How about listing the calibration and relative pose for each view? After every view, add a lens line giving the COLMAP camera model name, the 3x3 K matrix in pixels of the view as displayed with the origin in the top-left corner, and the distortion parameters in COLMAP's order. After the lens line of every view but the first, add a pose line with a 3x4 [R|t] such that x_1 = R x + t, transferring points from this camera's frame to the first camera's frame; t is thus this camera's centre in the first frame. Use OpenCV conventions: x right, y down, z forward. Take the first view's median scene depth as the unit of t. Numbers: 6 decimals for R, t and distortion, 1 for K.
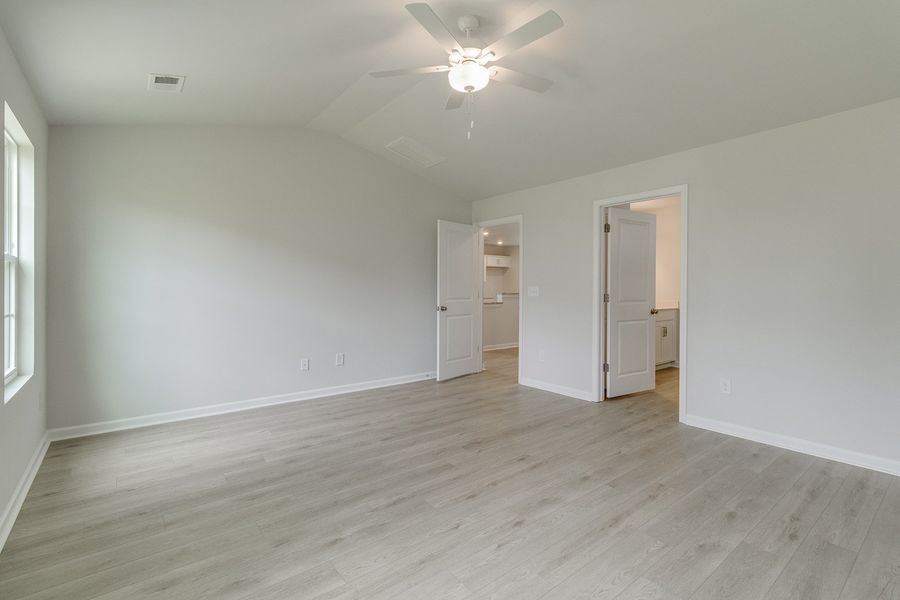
lens RADIAL K [[418.1, 0, 454.6], [0, 418.1, 288.6], [0, 0, 1]] dist [0.000587, -0.000287]
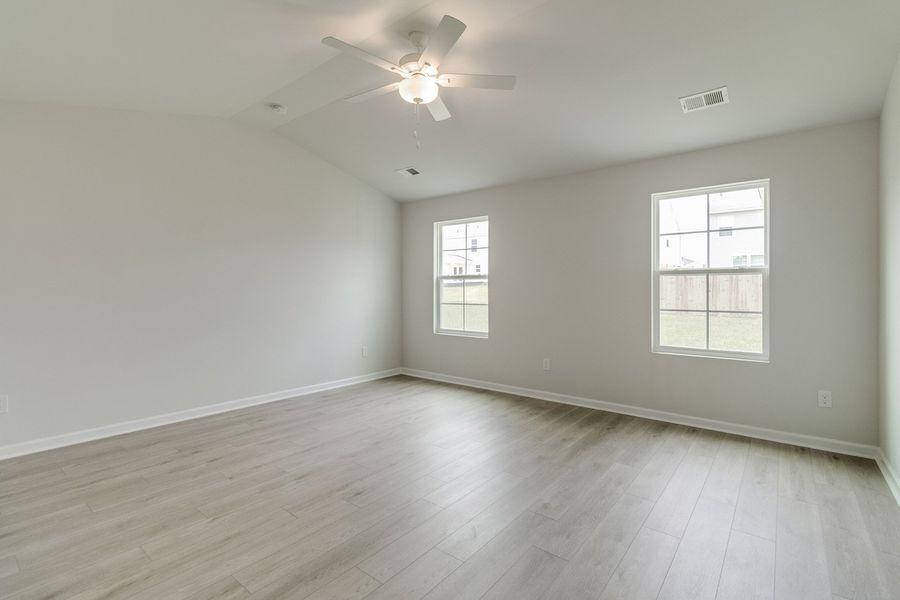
lens RADIAL K [[418.1, 0, 454.6], [0, 418.1, 288.6], [0, 0, 1]] dist [0.000587, -0.000287]
pose [[-0.974546, -0.005917, -0.224111, 0.180707], [-0.005219, 0.999980, -0.003708, -0.002976], [0.224128, -0.002444, -0.974557, 2.069474]]
